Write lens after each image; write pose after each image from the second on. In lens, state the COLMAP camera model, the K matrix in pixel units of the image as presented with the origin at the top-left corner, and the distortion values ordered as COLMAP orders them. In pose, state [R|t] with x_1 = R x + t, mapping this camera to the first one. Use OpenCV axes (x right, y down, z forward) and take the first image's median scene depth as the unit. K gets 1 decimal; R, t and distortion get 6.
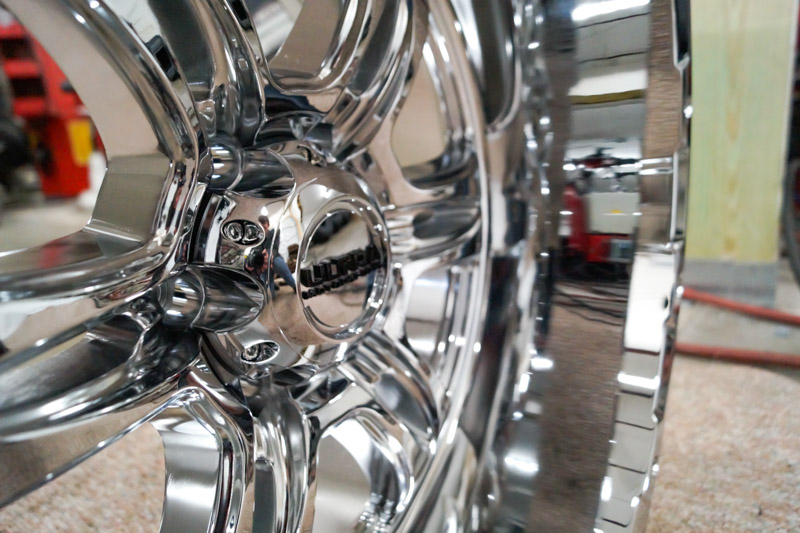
lens RADIAL K [[603.7, 0, 400.0], [0, 603.7, 266.5], [0, 0, 1]] dist [-0.000447, 0.001770]
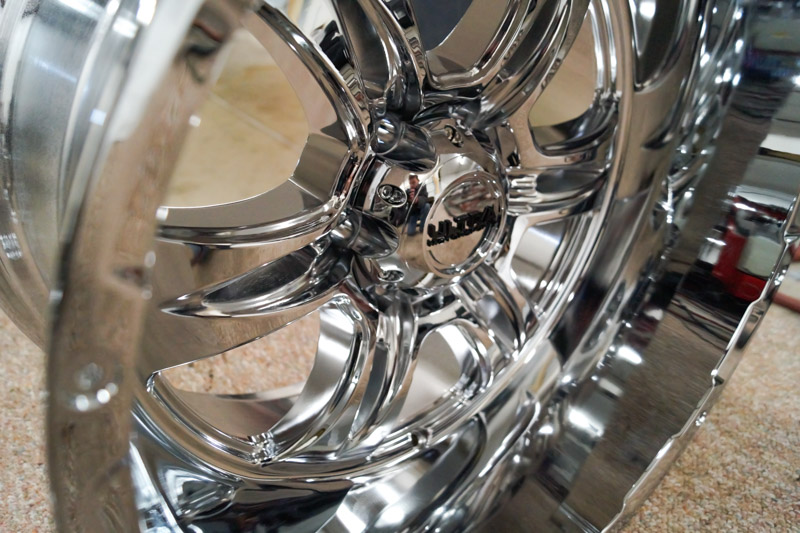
lens RADIAL K [[613.4, 0, 400.0], [0, 613.4, 266.5], [0, 0, 1]] dist [0.009522, 0.004011]
pose [[0.946295, 0.226892, -0.230318, 0.070206], [-0.162812, 0.949892, 0.266828, -0.160419], [0.279319, -0.214999, 0.935819, -0.206742]]
